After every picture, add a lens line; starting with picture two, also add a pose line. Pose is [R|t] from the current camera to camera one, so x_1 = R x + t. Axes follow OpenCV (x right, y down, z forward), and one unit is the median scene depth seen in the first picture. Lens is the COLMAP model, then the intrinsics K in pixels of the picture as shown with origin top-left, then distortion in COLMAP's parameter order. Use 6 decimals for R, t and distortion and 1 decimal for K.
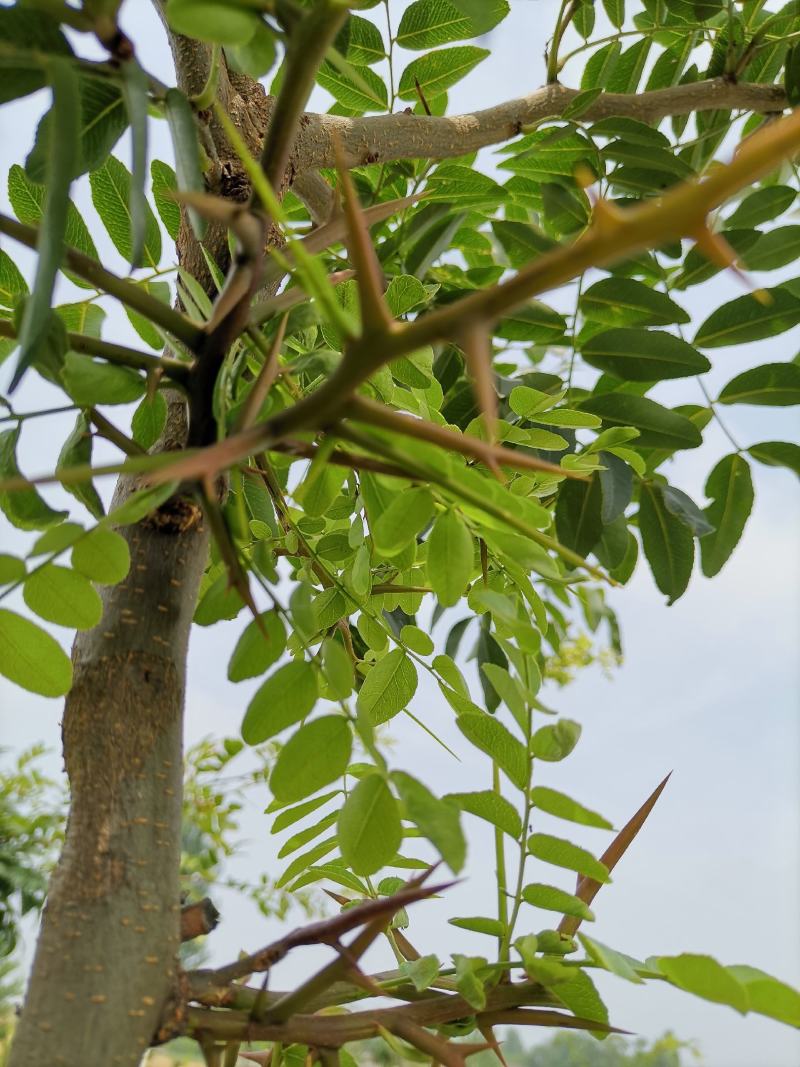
lens RADIAL K [[738.6, 0, 382.0], [0, 738.6, 534.6], [0, 0, 1]] dist [-0.061177, -0.001135]
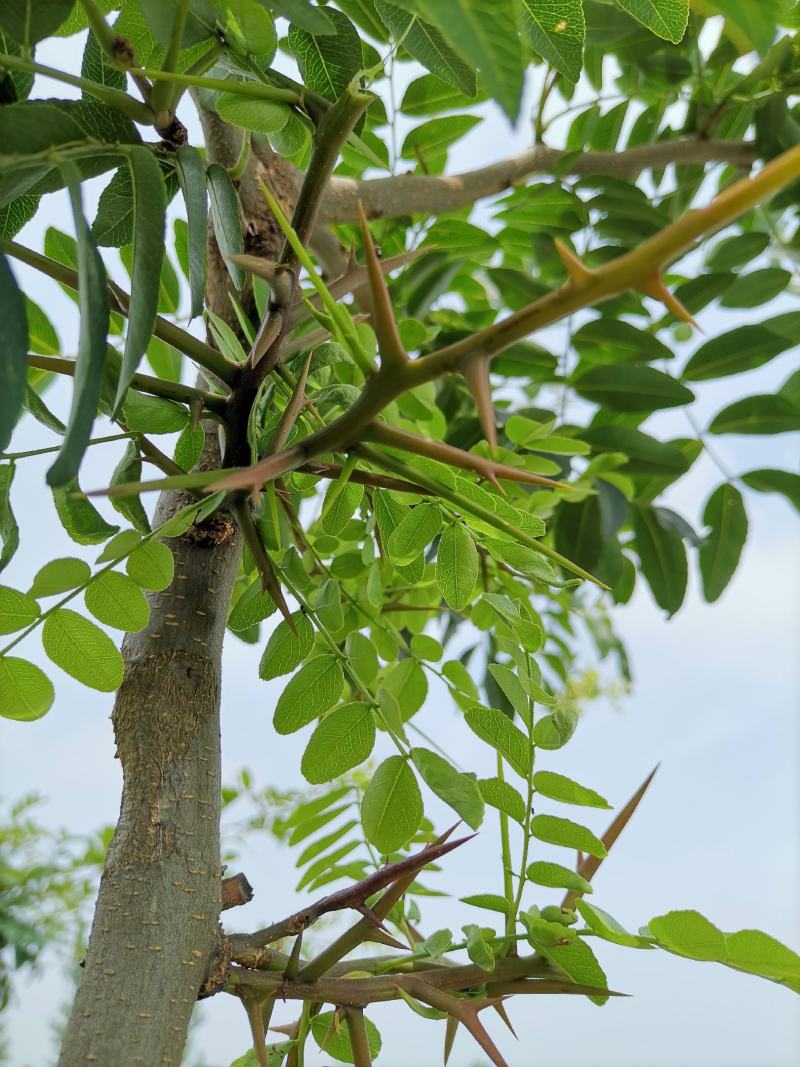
lens RADIAL K [[743.0, 0, 377.8], [0, 743.0, 534.9], [0, 0, 1]] dist [-0.085610, -0.000198]
pose [[0.999926, -0.011678, -0.003540, -0.022003], [0.011476, 0.998548, -0.052637, 0.040650], [0.004150, 0.052593, 0.998607, -0.125278]]
